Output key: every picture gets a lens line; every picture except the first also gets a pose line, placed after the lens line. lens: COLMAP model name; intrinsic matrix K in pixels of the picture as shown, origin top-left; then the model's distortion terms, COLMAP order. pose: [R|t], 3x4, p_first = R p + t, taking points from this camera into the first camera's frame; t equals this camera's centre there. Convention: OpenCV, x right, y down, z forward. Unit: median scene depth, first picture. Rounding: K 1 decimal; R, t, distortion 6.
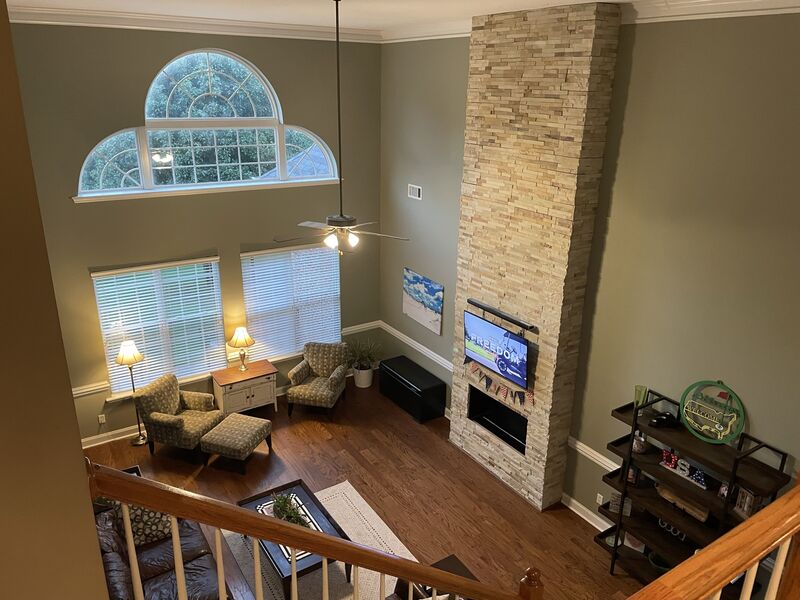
lens RADIAL K [[600.4, 0, 398.8], [0, 600.4, 295.0], [0, 0, 1]] dist [0.048634, -0.031360]
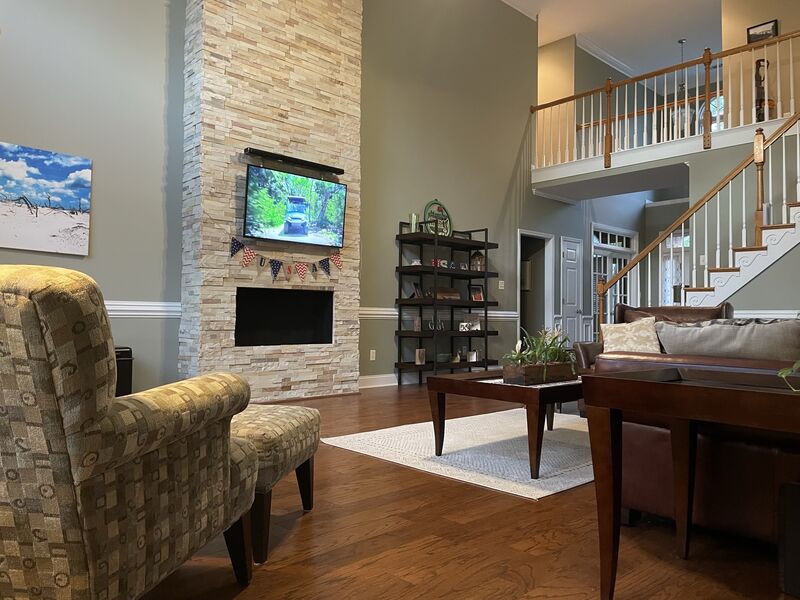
lens RADIAL K [[600.4, 0, 401.0], [0, 600.4, 305.6], [0, 0, 1]] dist [0.048634, -0.031360]
pose [[-0.181970, 0.000019, 0.983304, -0.633269], [0.310594, 0.948805, 0.057460, 0.203678], [-0.932962, 0.315864, -0.172660, 1.048943]]
